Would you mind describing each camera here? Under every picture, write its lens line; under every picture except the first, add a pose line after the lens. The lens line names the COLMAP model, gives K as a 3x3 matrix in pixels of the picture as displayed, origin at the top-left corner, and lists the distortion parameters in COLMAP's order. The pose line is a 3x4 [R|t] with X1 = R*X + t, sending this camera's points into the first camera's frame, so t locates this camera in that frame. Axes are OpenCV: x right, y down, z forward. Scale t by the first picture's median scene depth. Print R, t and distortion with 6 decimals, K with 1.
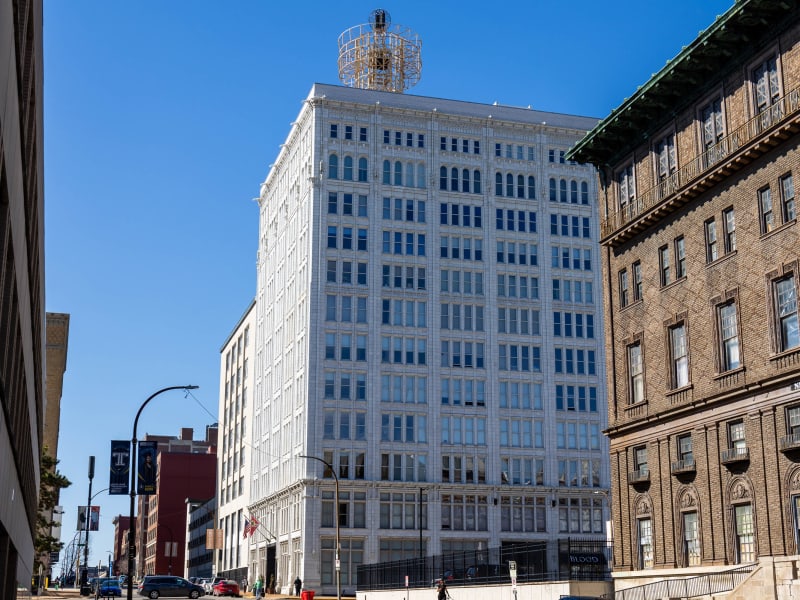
lens RADIAL K [[1135.2, 0, 378.4], [0, 1135.2, 310.8], [0, 0, 1]] dist [0.008090, 0.026659]
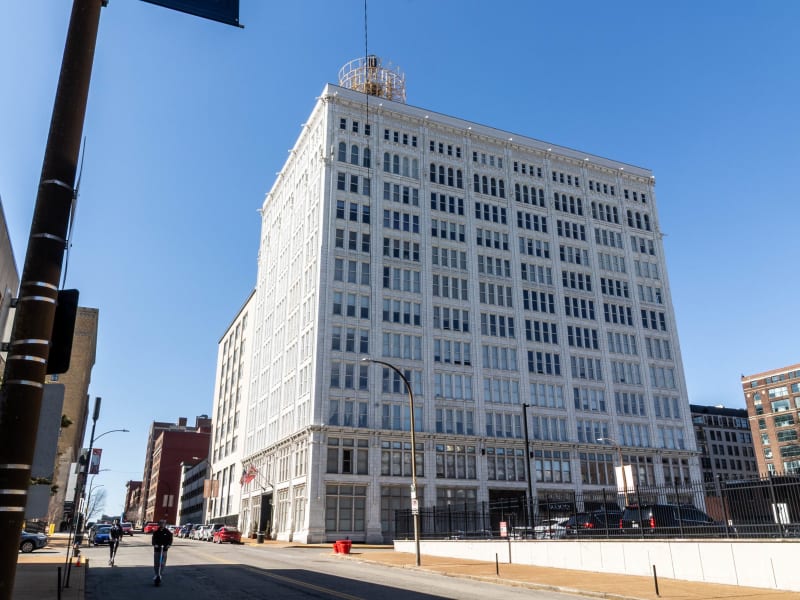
lens RADIAL K [[653.0, 0, 385.1], [0, 653.0, 286.5], [0, 0, 1]] dist [0.006492, -0.000183]
pose [[0.991004, 0.046003, 0.125678, -0.073162], [-0.030933, 0.992373, -0.119326, 0.084519], [-0.130208, 0.114364, 0.984869, 0.360436]]
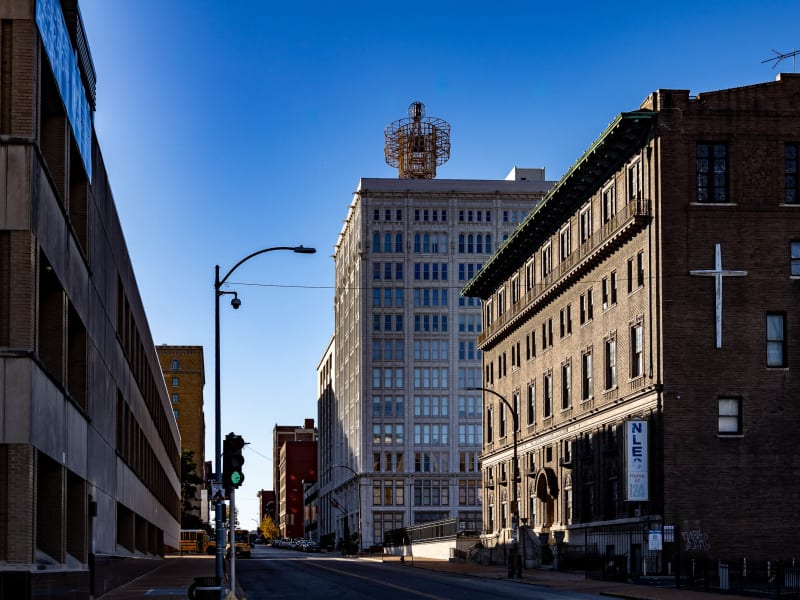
lens RADIAL K [[1942.7, 0, 400.1], [0, 1942.7, 348.4], [0, 0, 1]] dist [0.078283, -0.027403]
pose [[0.984451, -0.030021, -0.173074, 0.383866], [0.053081, 0.990068, 0.130187, -0.301452], [0.167447, -0.137350, 0.976267, -1.269916]]
